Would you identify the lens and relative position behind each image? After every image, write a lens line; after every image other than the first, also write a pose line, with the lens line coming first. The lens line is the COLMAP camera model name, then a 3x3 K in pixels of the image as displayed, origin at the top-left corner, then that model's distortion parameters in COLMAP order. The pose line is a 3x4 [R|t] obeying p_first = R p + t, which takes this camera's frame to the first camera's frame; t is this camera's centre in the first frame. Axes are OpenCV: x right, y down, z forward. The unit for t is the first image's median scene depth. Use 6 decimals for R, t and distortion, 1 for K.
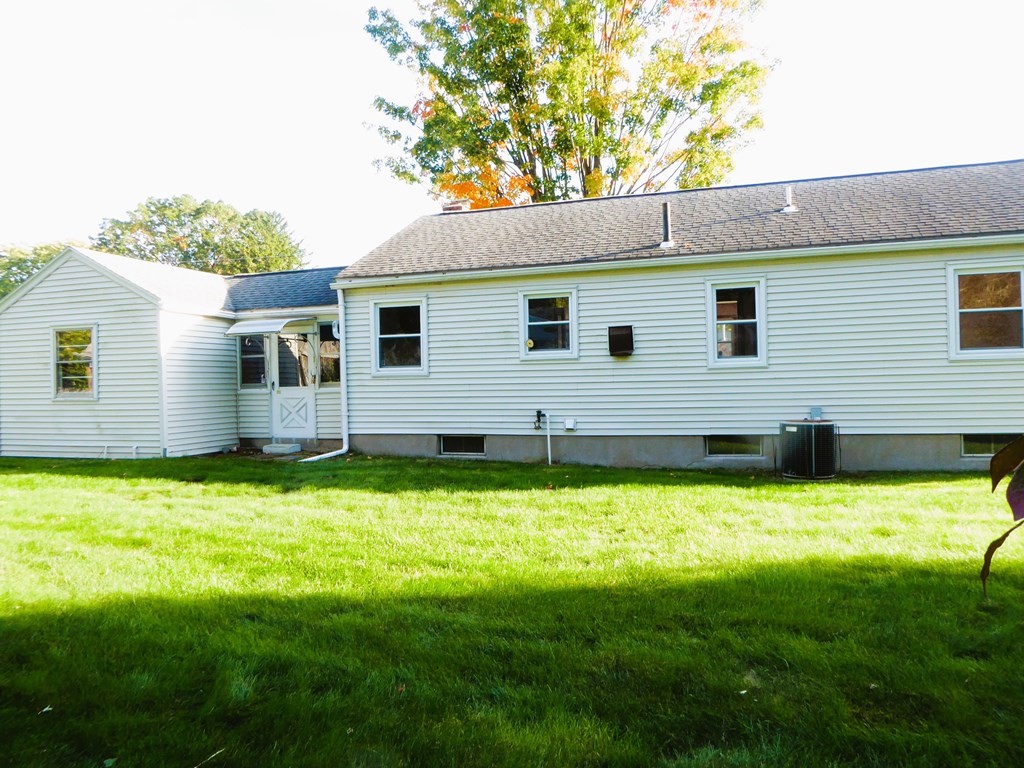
lens RADIAL K [[724.1, 0, 524.6], [0, 724.1, 377.2], [0, 0, 1]] dist [-0.028183, 0.000691]
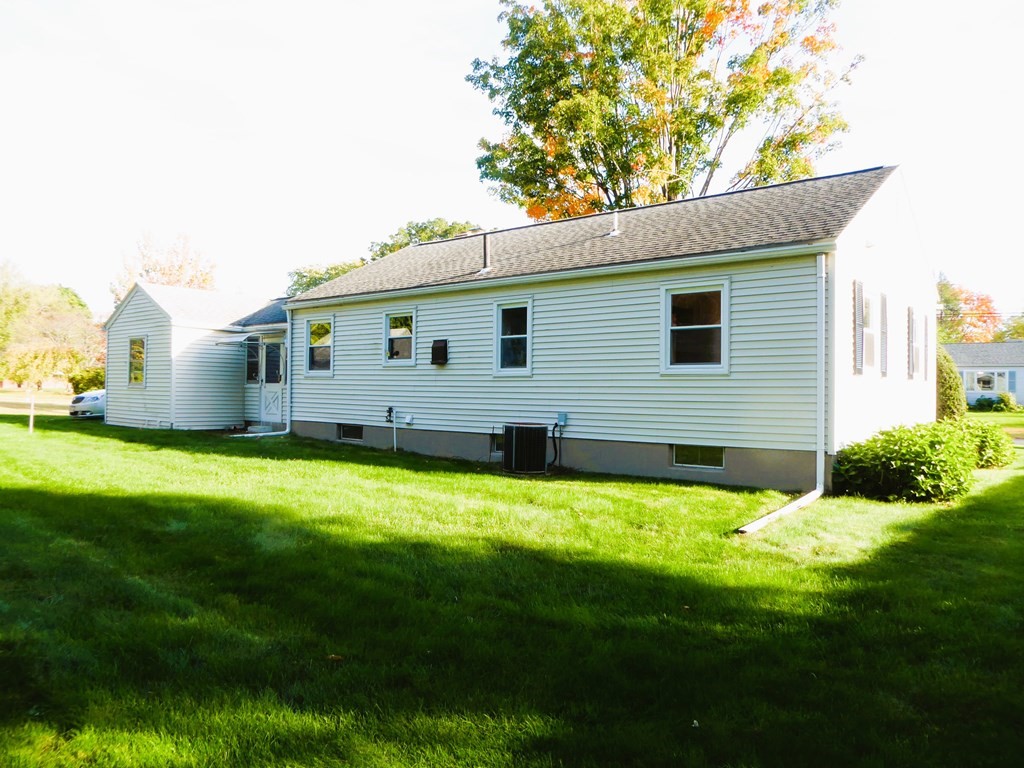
lens RADIAL K [[724.1, 0, 524.6], [0, 724.1, 377.2], [0, 0, 1]] dist [-0.028183, 0.000691]
pose [[0.924989, 0.027402, -0.379004, 0.677998], [-0.032253, 0.999459, -0.006456, -0.004772], [0.378622, 0.018196, 0.925373, -0.057885]]
